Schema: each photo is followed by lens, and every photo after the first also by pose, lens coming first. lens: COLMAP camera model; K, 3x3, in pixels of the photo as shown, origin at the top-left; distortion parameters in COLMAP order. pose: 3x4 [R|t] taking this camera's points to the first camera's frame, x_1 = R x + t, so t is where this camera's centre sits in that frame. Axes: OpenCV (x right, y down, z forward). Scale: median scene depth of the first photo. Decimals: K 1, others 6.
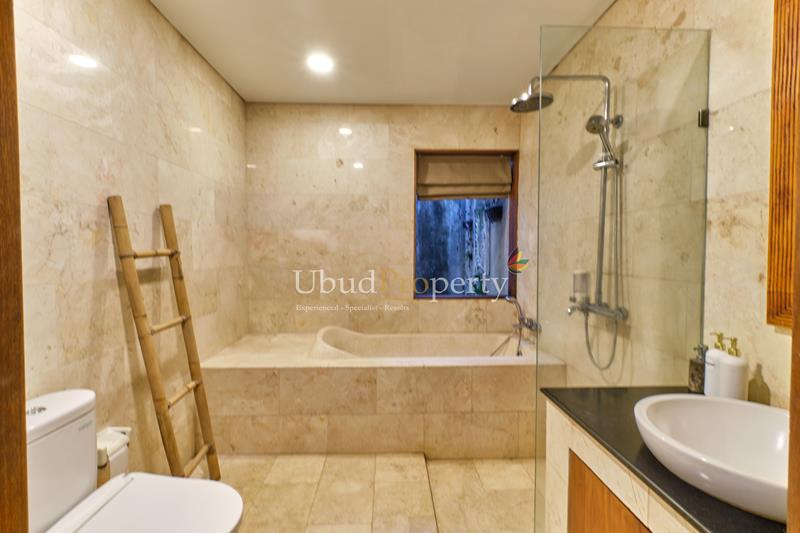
lens RADIAL K [[359.5, 0, 400.0], [0, 359.5, 266.5], [0, 0, 1]] dist [0.018808, -0.009785]
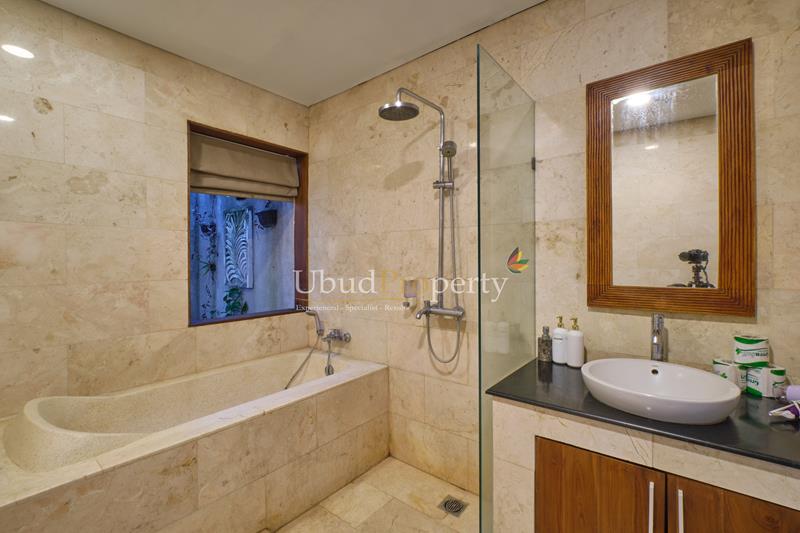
lens RADIAL K [[359.5, 0, 400.0], [0, 359.5, 266.5], [0, 0, 1]] dist [0.018808, -0.009785]
pose [[0.655266, -0.017762, 0.755189, -0.312165], [0.036859, 0.999284, -0.008480, -0.011949], [-0.754498, 0.033392, 0.655452, 0.278369]]
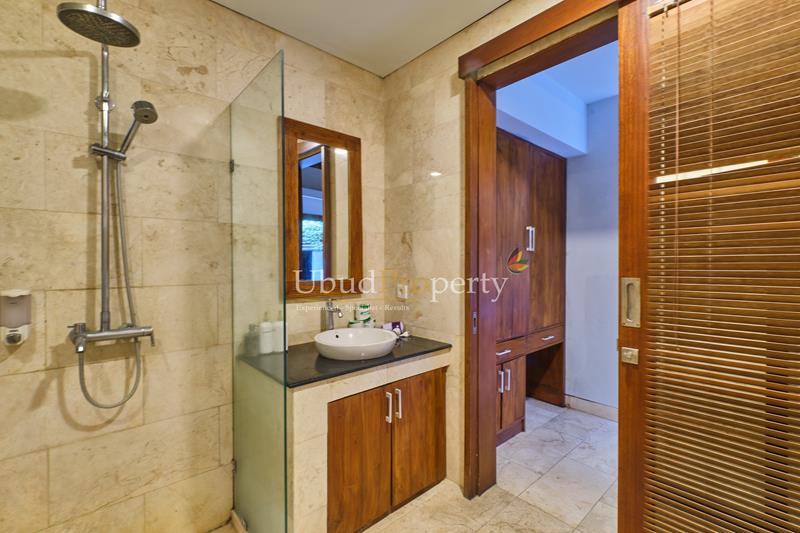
lens RADIAL K [[359.5, 0, 400.0], [0, 359.5, 266.5], [0, 0, 1]] dist [0.018808, -0.009785]
pose [[-0.642235, -0.010572, 0.766435, -0.369660], [0.030486, 0.998761, 0.039323, -0.031025], [-0.765901, 0.048620, -0.641117, 0.803661]]
